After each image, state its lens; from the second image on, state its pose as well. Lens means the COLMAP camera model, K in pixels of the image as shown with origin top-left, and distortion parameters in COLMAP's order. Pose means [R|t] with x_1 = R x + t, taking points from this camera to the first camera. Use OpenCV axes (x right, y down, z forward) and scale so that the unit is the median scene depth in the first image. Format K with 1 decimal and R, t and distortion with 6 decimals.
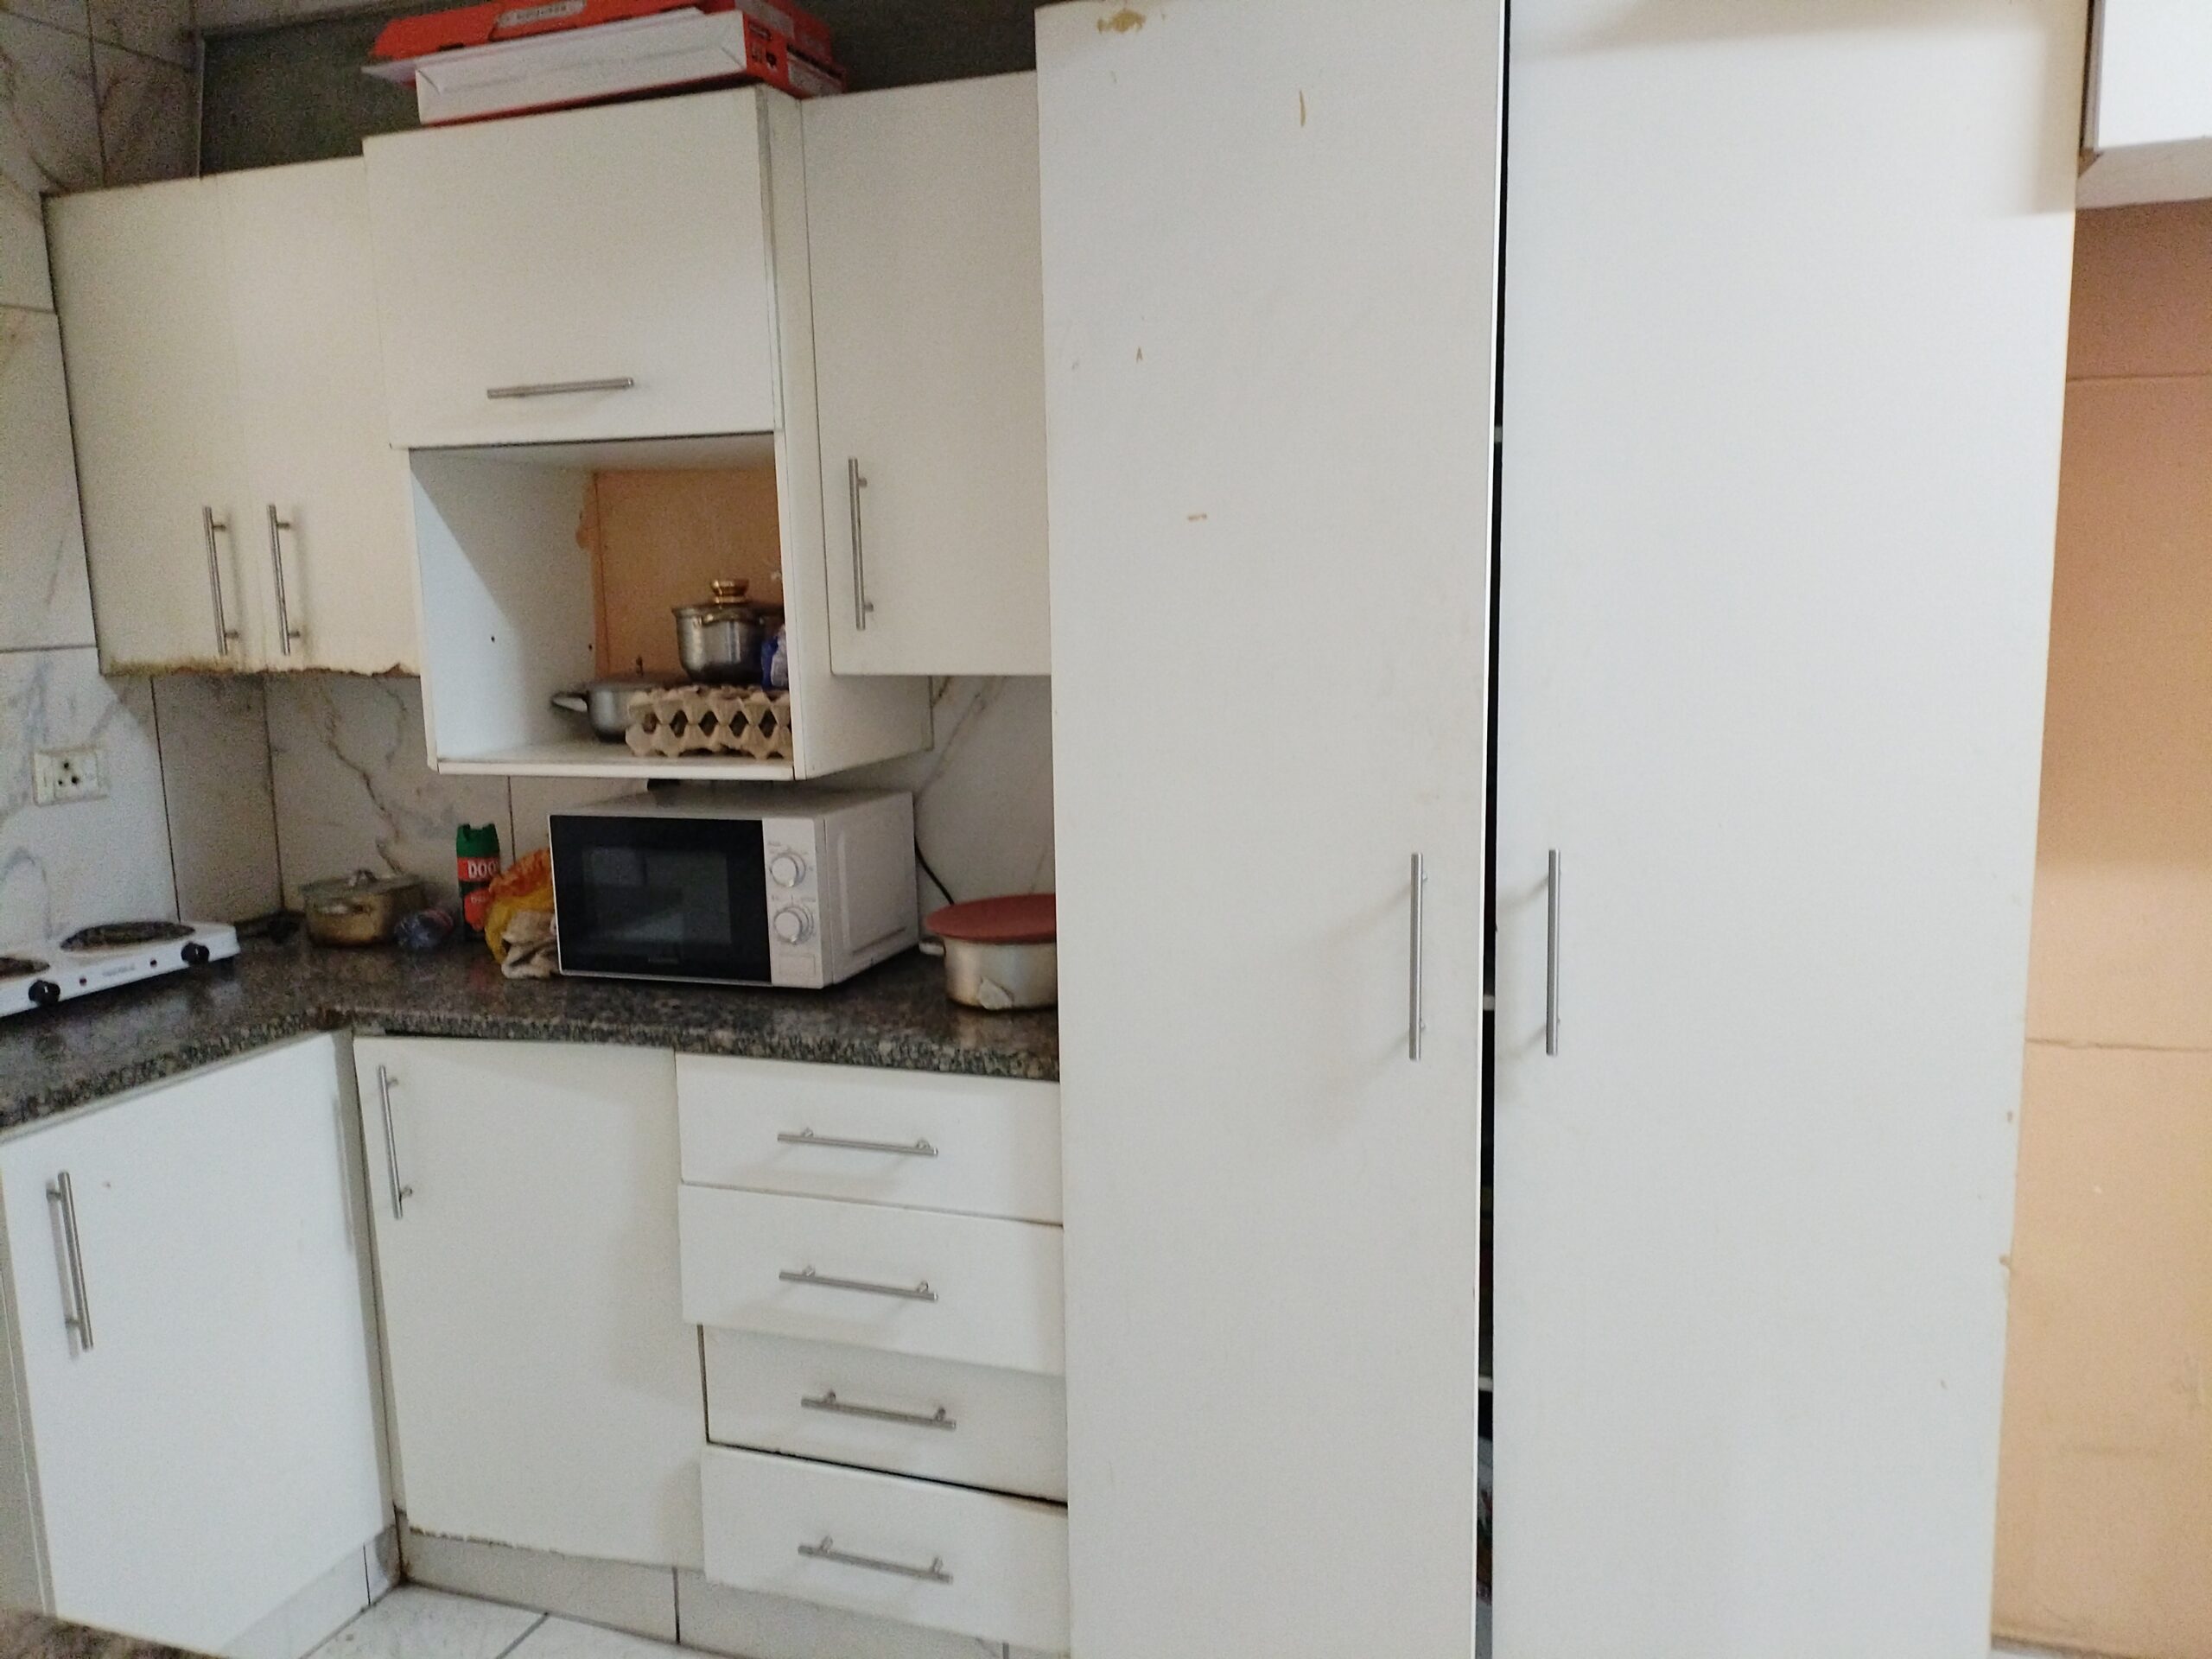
lens RADIAL K [[1626.0, 0, 1120.5], [0, 1626.0, 817.4], [0, 0, 1]] dist [0.089019, -0.107012]
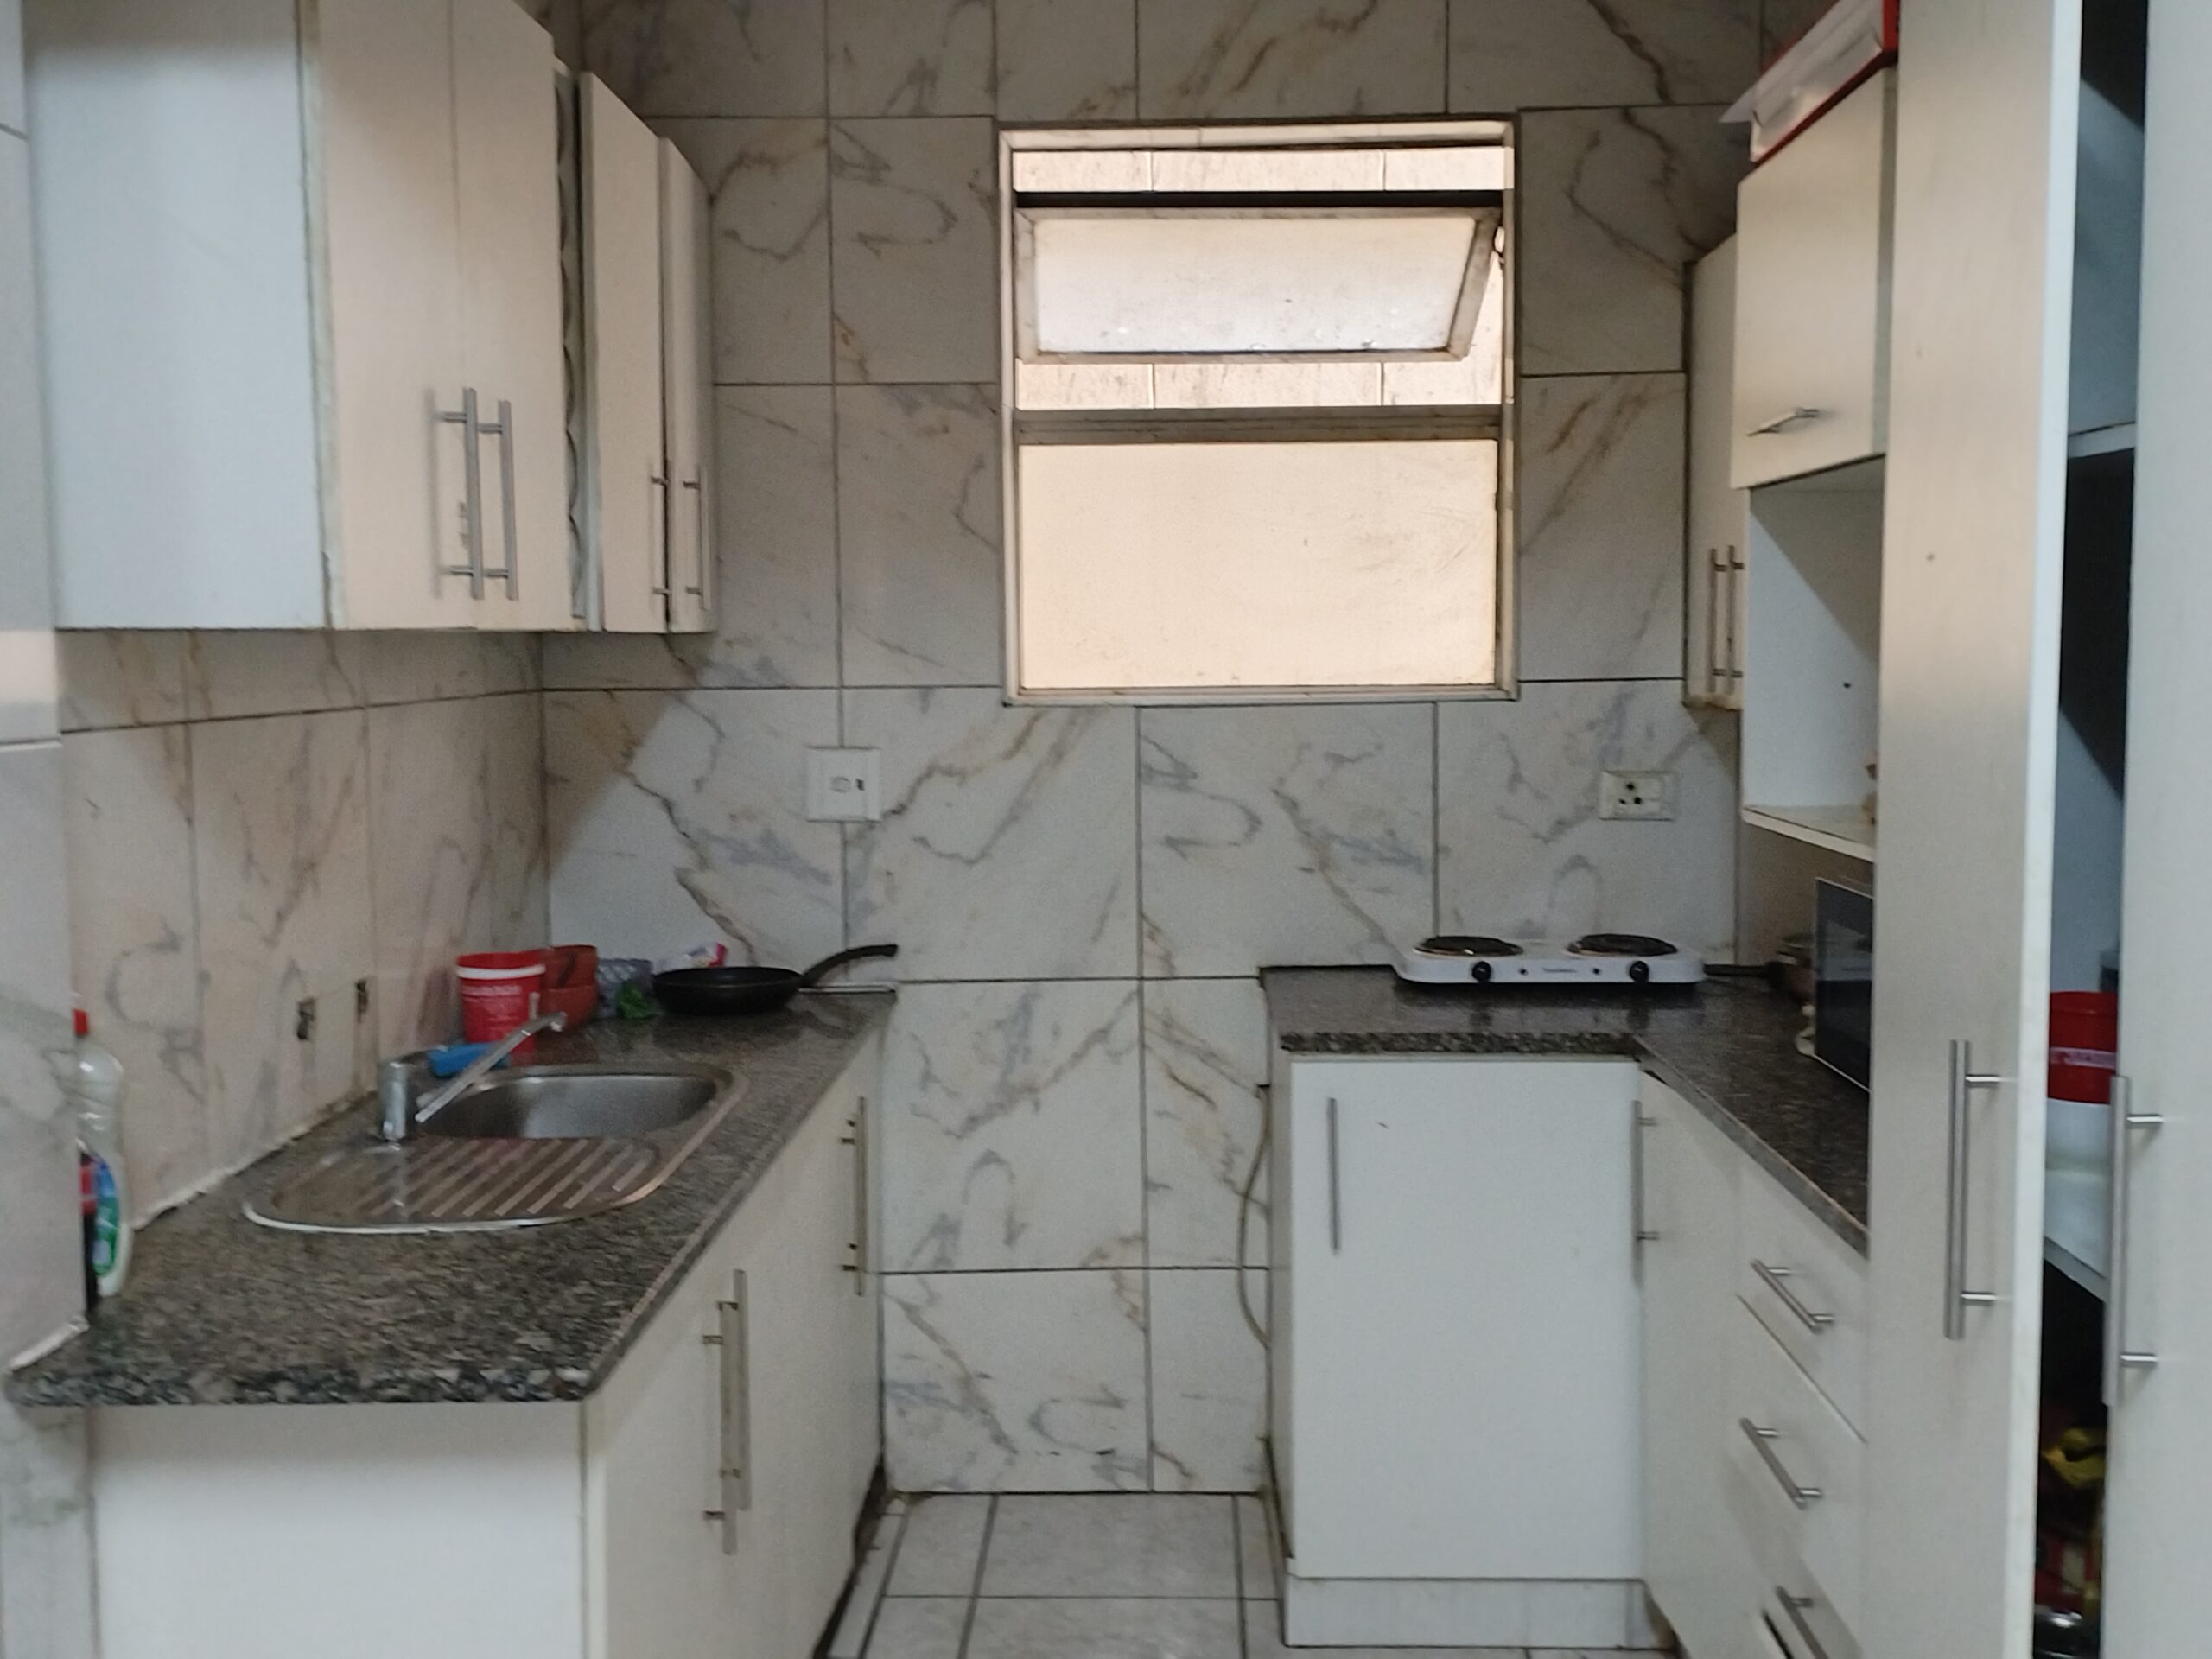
lens RADIAL K [[2111.2, 0, 1117.3], [0, 2111.2, 803.9], [0, 0, 1]] dist [0.089193, -0.089690]
pose [[0.321780, 0.092778, -0.942258, 0.586567], [-0.132351, 0.989824, 0.052264, -0.049437], [0.937518, 0.107891, 0.330785, 0.226311]]
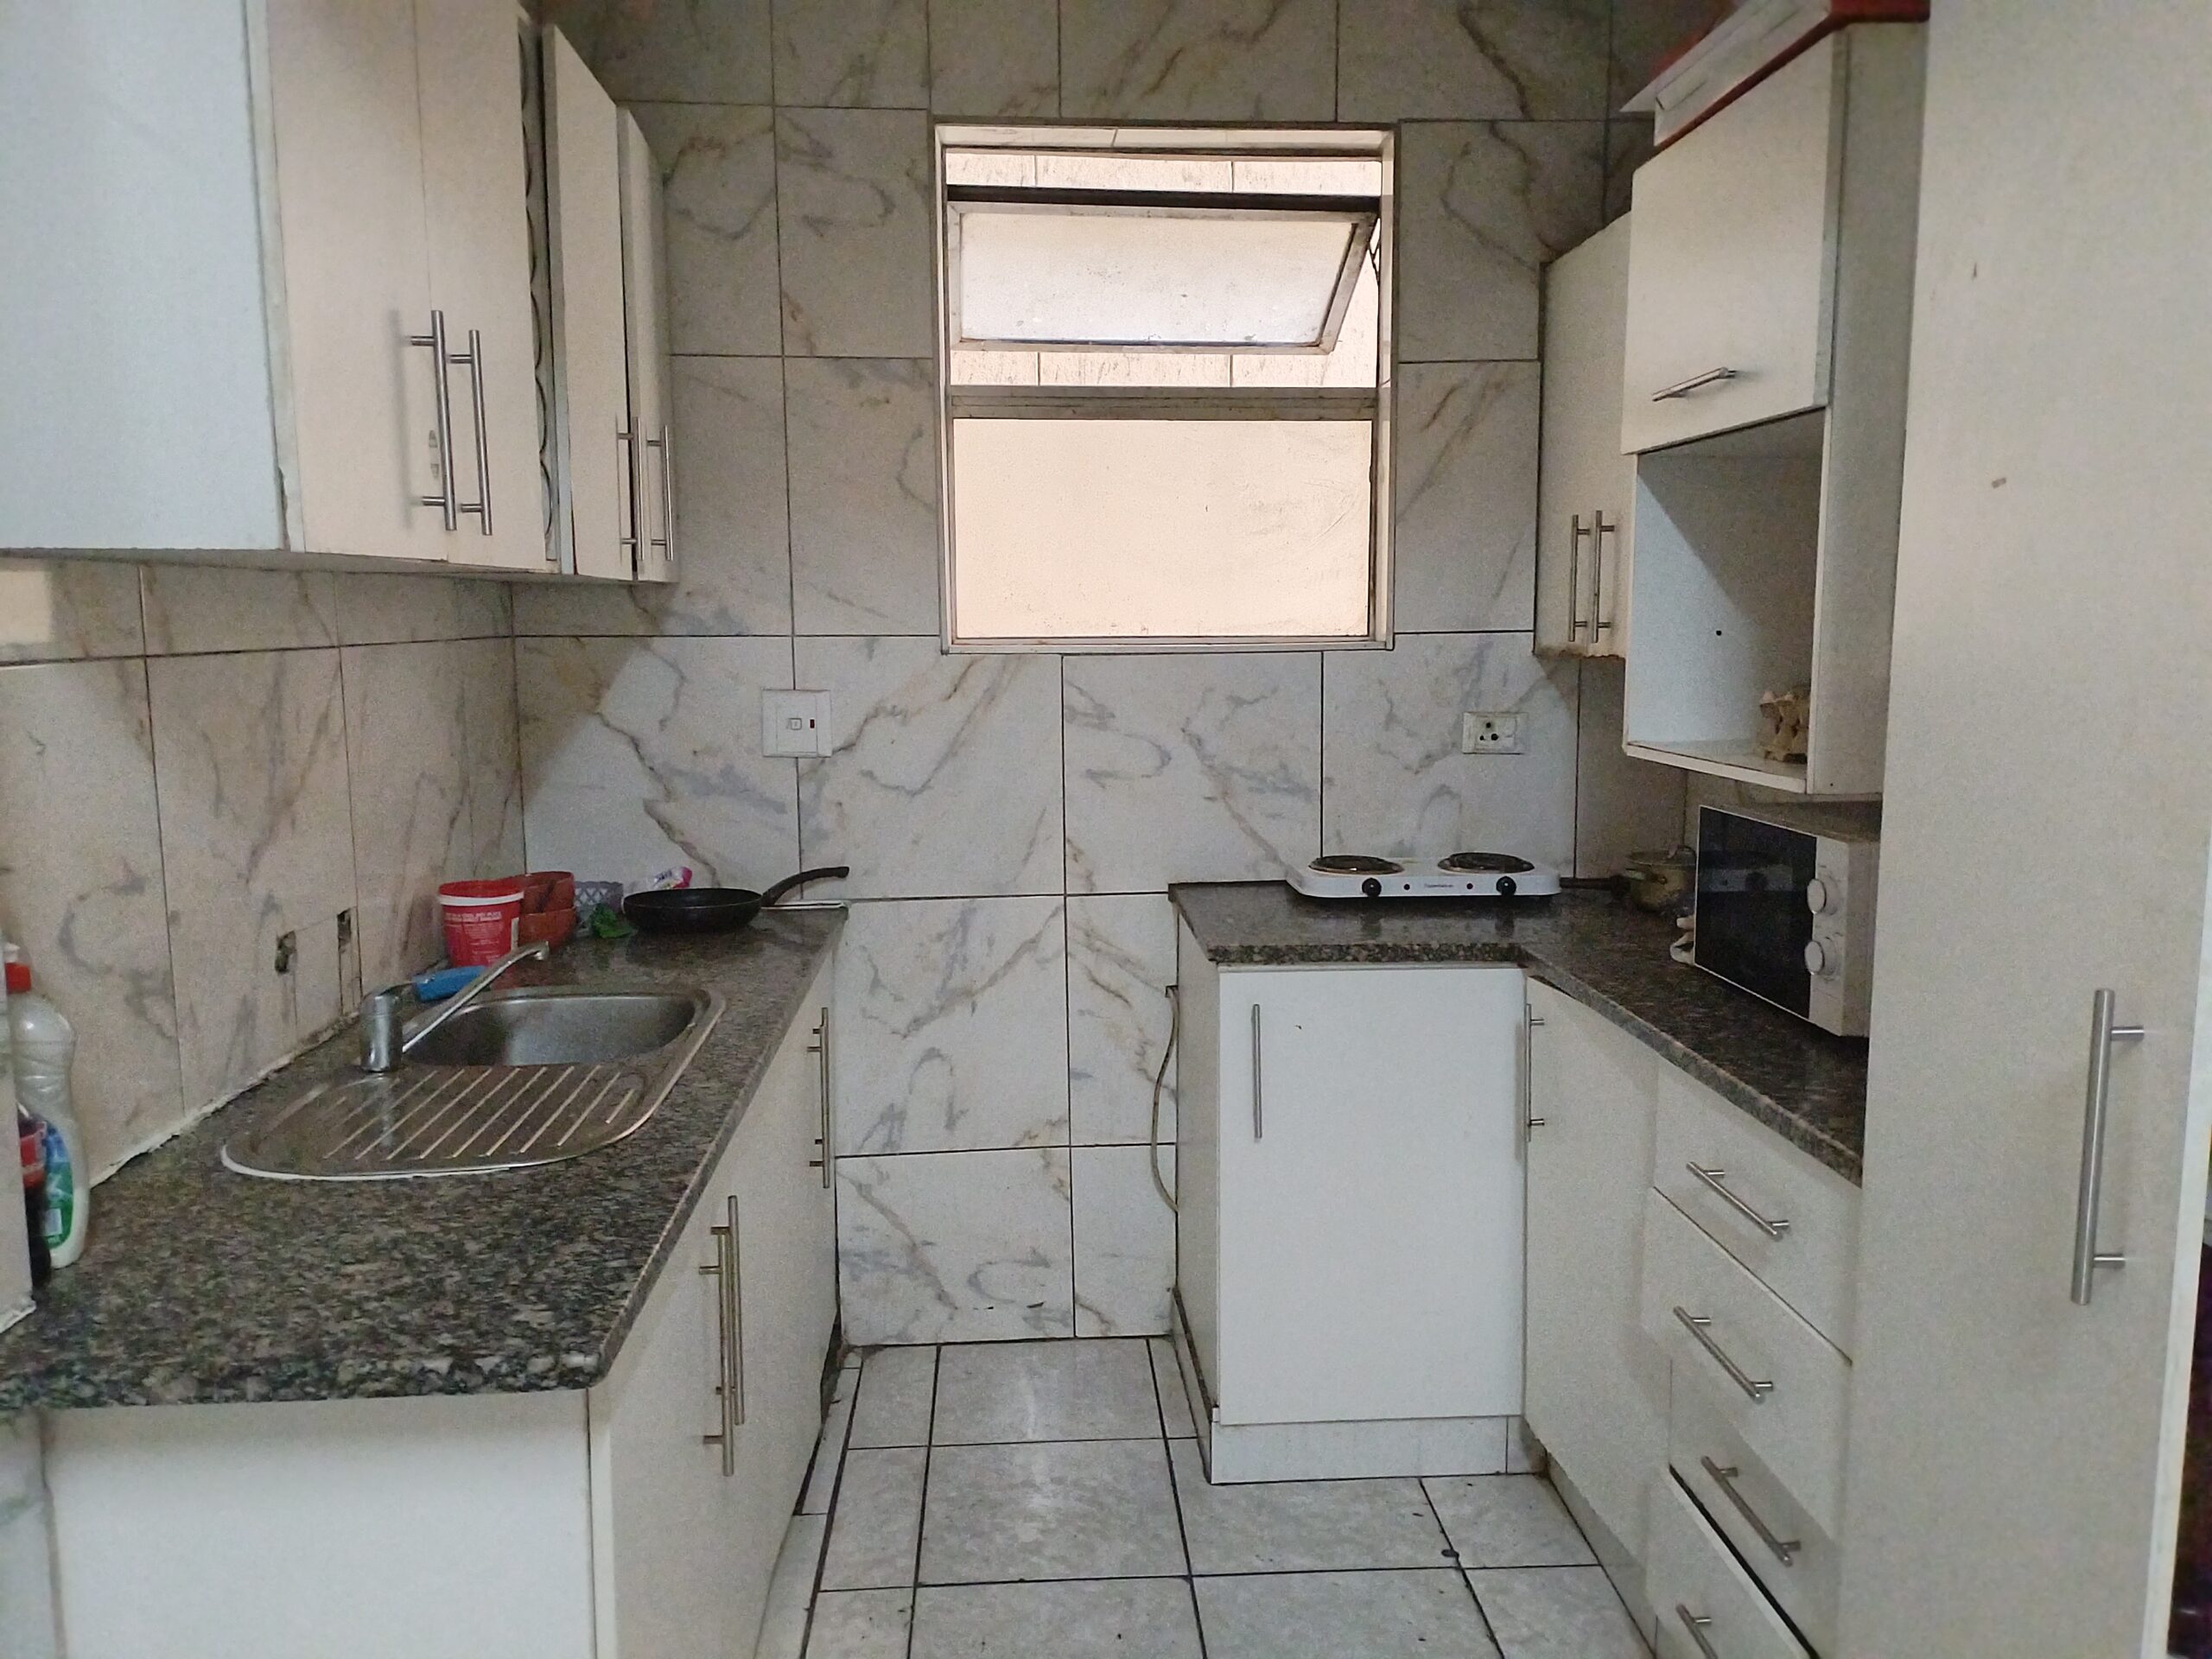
lens RADIAL K [[1629.7, 0, 1118.0], [0, 1629.7, 822.9], [0, 0, 1]] dist [0.092518, -0.111648]
pose [[0.405516, 0.137203, -0.903732, 0.394497], [-0.134691, 0.986848, 0.089384, -0.031825], [0.904110, 0.085477, 0.418662, 0.234440]]
